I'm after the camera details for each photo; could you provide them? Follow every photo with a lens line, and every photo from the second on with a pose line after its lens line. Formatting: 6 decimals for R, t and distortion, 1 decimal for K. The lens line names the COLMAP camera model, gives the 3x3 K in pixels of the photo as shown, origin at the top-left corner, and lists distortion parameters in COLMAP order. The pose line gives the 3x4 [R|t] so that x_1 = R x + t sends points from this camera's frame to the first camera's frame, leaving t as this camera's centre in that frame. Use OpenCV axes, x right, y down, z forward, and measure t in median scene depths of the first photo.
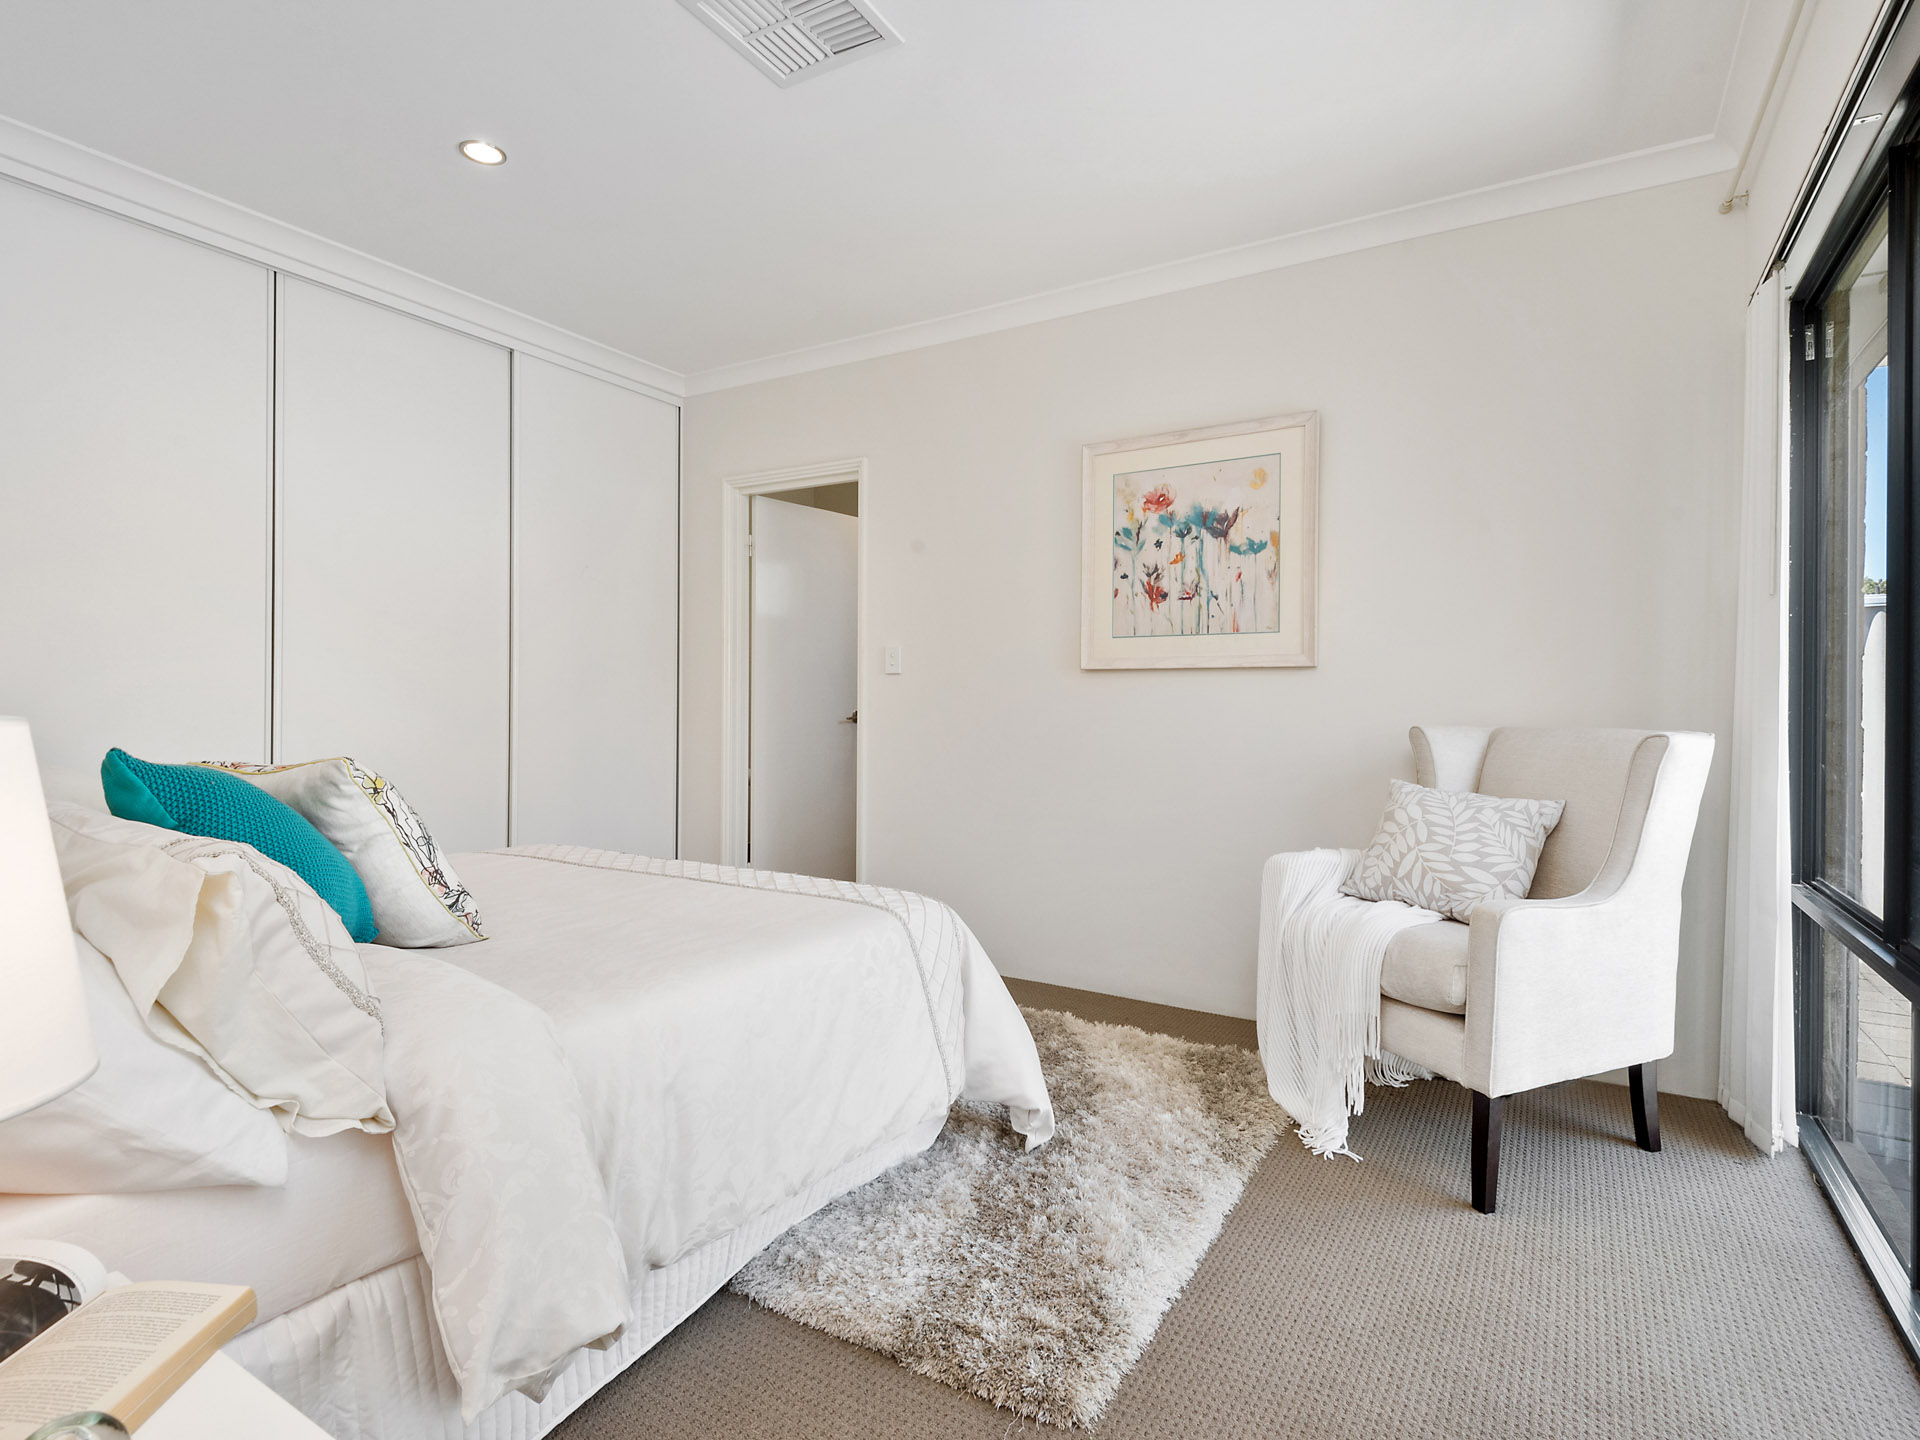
lens RADIAL K [[973.9, 0, 960.9], [0, 973.9, 733.2], [0, 0, 1]] dist [0.022610, -0.013665]
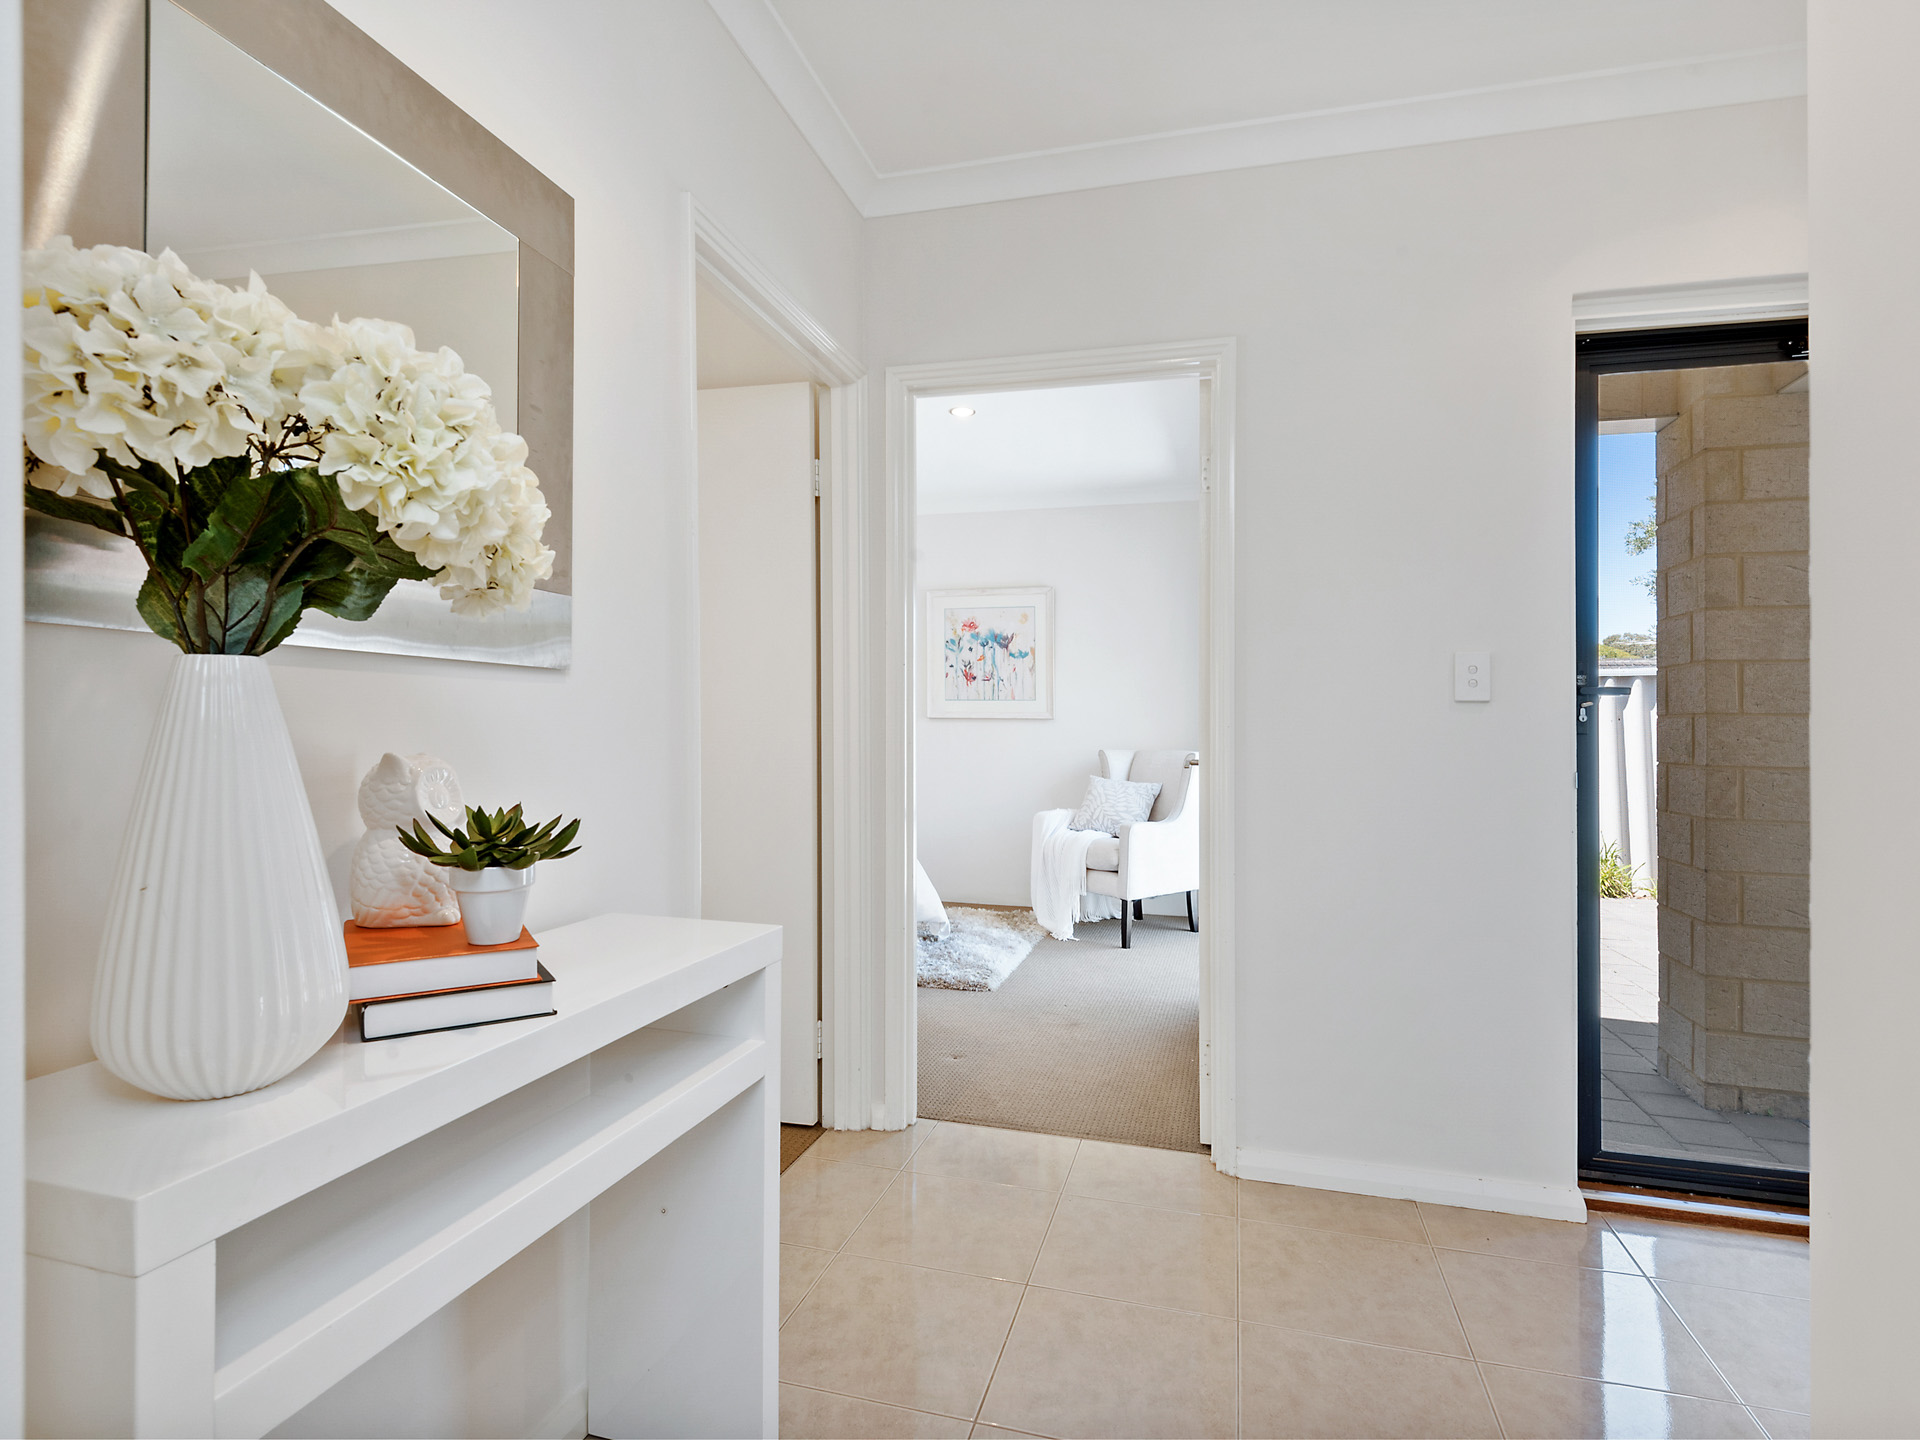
lens RADIAL K [[973.9, 0, 960.4], [0, 973.9, 727.0], [0, 0, 1]] dist [0.022610, -0.013665]
pose [[0.962353, 0.001059, 0.271799, -0.322178], [0.007501, 0.999508, -0.030452, 0.004860], [-0.271698, 0.031344, 0.961872, -0.764283]]
